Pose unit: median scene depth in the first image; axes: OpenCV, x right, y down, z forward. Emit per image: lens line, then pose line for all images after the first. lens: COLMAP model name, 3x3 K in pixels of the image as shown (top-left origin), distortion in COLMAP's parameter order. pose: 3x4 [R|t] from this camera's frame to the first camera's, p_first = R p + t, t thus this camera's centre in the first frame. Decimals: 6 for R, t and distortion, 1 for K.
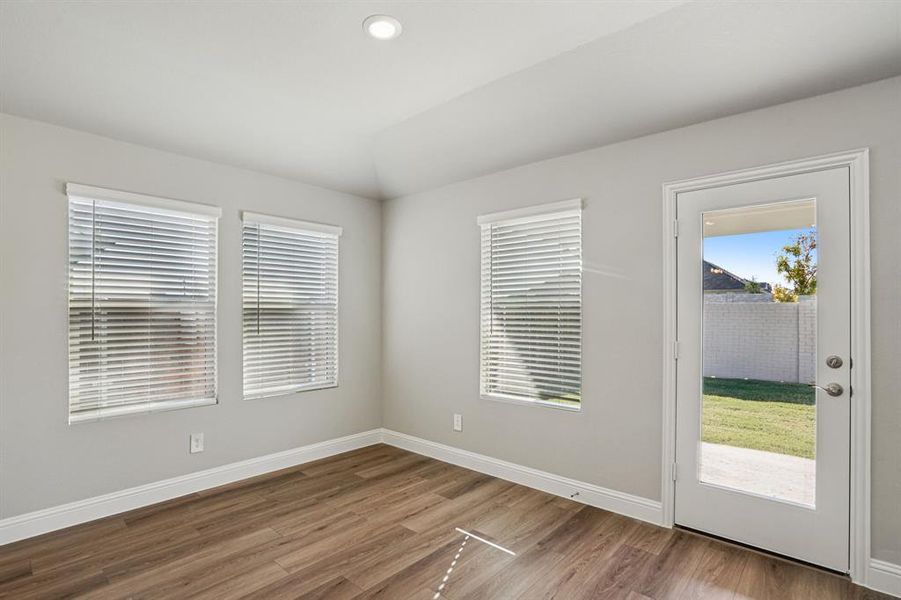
lens RADIAL K [[460.3, 0, 452.1], [0, 460.3, 305.9], [0, 0, 1]] dist [-0.002622, 0.000171]
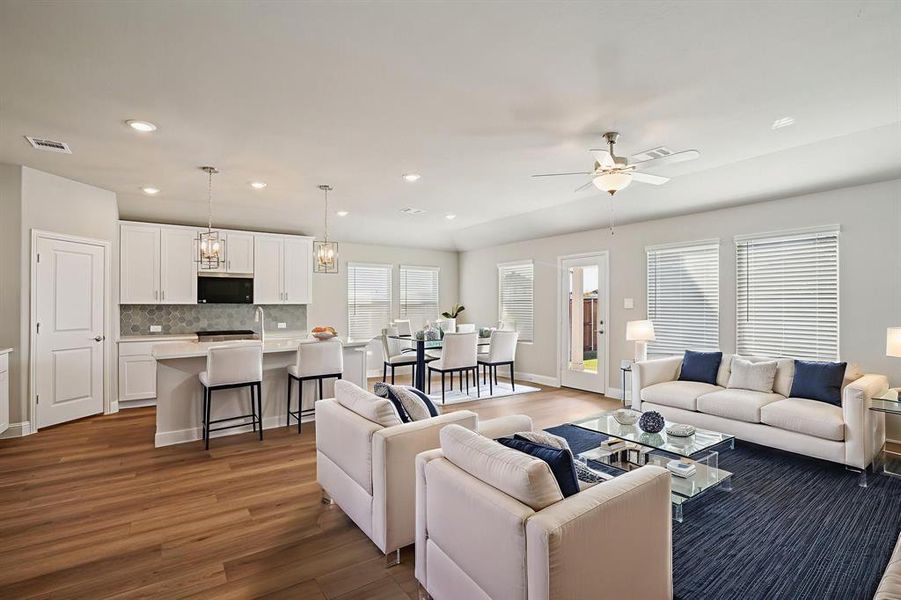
lens RADIAL K [[420.9, 0, 444.1], [0, 420.9, 304.6], [0, 0, 1]] dist [-0.035813, 0.011360]
pose [[0.970776, -0.001619, -0.239982, 0.349393], [0.003691, 0.999960, 0.008186, -0.010646], [0.239959, -0.008833, 0.970743, -1.265589]]
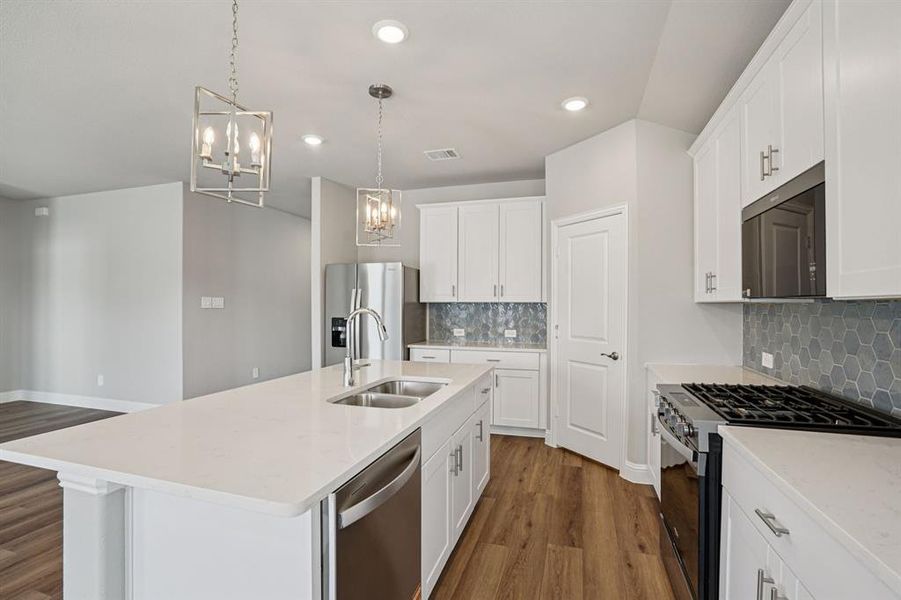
lens RADIAL K [[420.9, 0, 448.3], [0, 420.9, 300.2], [0, 0, 1]] dist [-0.035813, 0.011360]
pose [[-0.910213, -0.005069, -0.414109, -0.457232], [0.003412, 0.999799, -0.019739, 0.007216], [0.414126, -0.019379, -0.910013, 0.649673]]
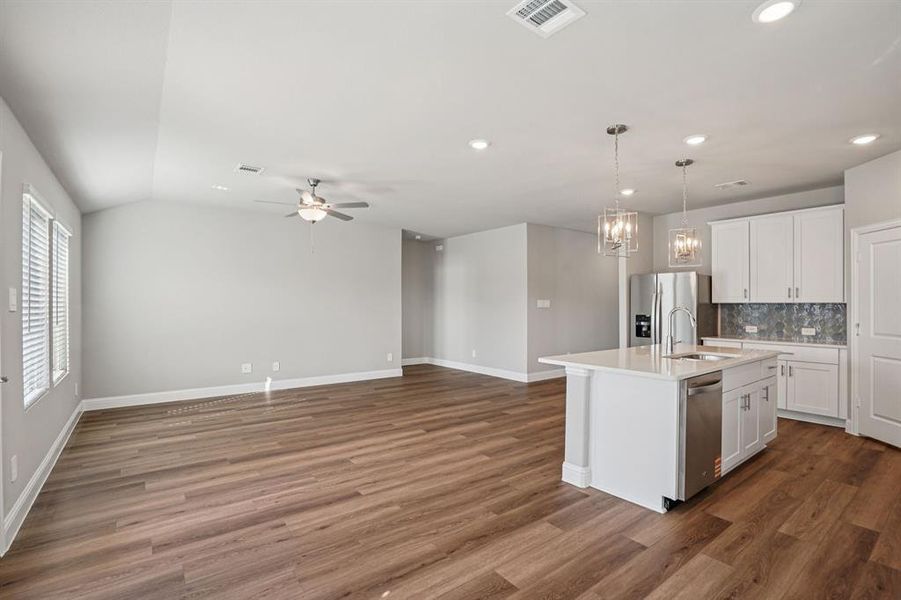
lens RADIAL K [[420.9, 0, 448.7], [0, 420.9, 303.8], [0, 0, 1]] dist [-0.035813, 0.011360]
pose [[-0.982611, -0.000353, 0.185678, -0.218944], [-0.002898, 0.999906, -0.013435, 0.014526], [-0.185656, -0.013739, -0.982519, 1.178571]]
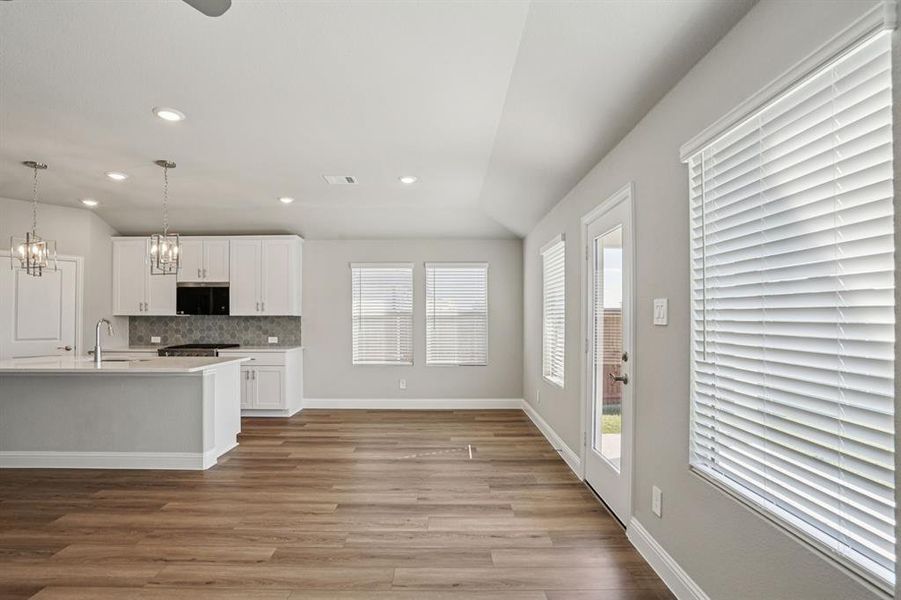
lens RADIAL K [[420.9, 0, 440.9], [0, 420.9, 315.2], [0, 0, 1]] dist [-0.035813, 0.011360]
pose [[0.664396, -0.006052, -0.747356, 0.935478], [0.007496, 0.999971, -0.001434, 0.007222], [0.747343, -0.004650, 0.664422, -0.083189]]
